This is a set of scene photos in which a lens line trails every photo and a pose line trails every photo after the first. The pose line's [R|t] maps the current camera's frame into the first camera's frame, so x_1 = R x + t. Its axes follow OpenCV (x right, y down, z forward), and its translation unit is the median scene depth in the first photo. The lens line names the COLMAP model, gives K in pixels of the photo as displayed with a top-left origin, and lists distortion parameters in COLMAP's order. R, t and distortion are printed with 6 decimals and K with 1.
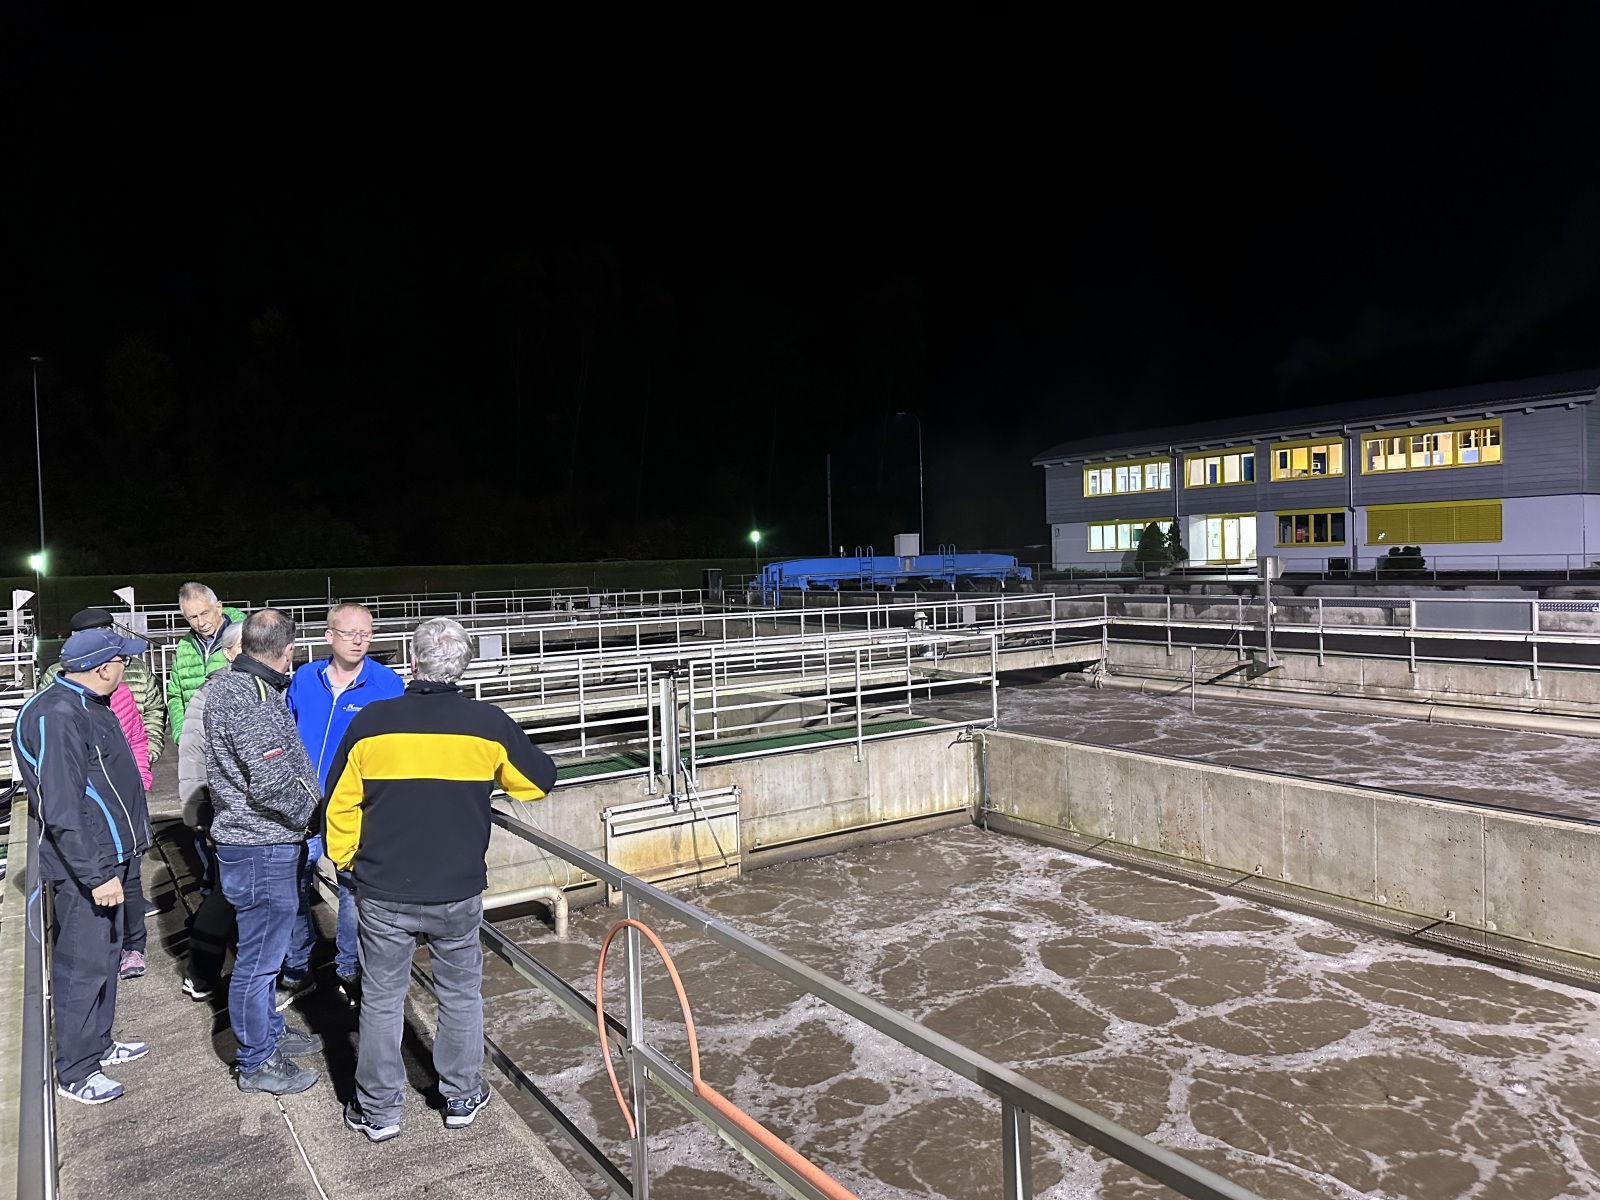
lens RADIAL K [[1110.5, 0, 798.6], [0, 1110.5, 580.3], [0, 0, 1]] dist [0.143130, -0.208372]
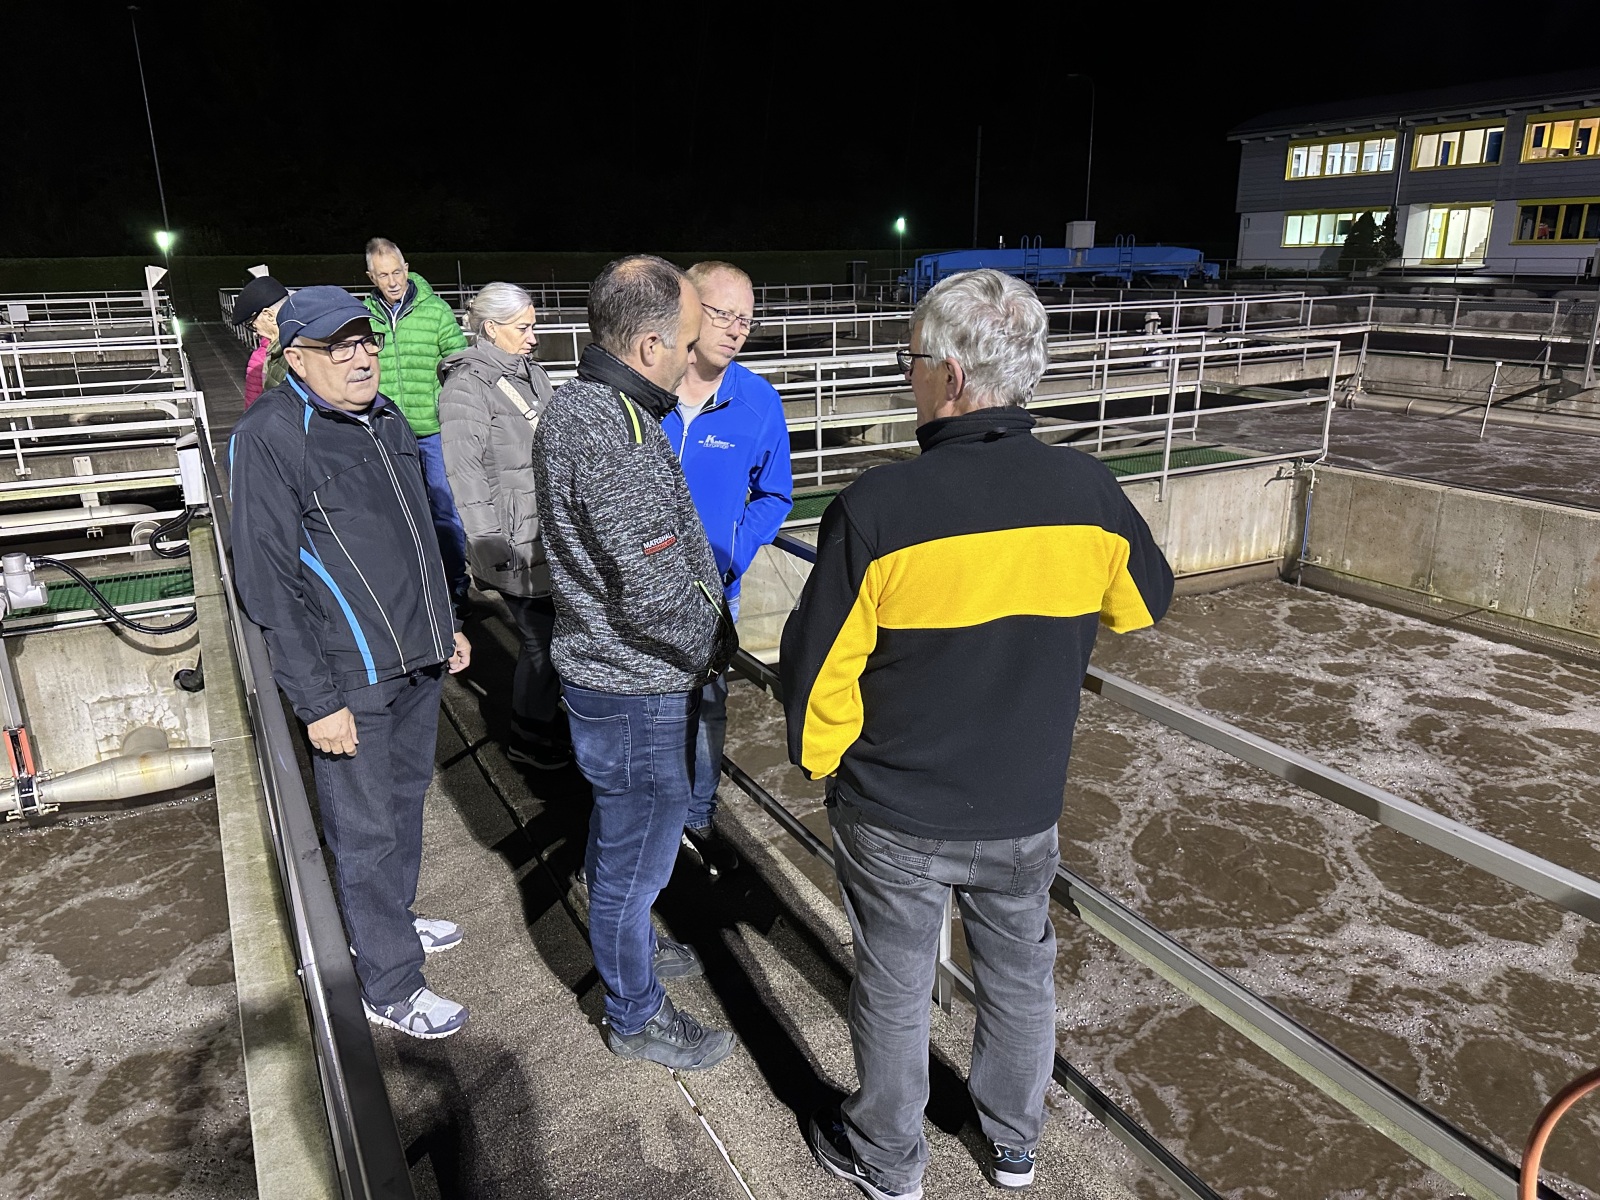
lens RADIAL K [[1122.0, 0, 800.0], [0, 1122.0, 600.0], [0, 0, 1]] dist [0.034803, -0.041049]
pose [[0.995214, 0.043554, -0.087479, -0.079691], [-0.017745, 0.960847, 0.276509, 0.007098], [0.096097, -0.273633, 0.957021, 0.111117]]
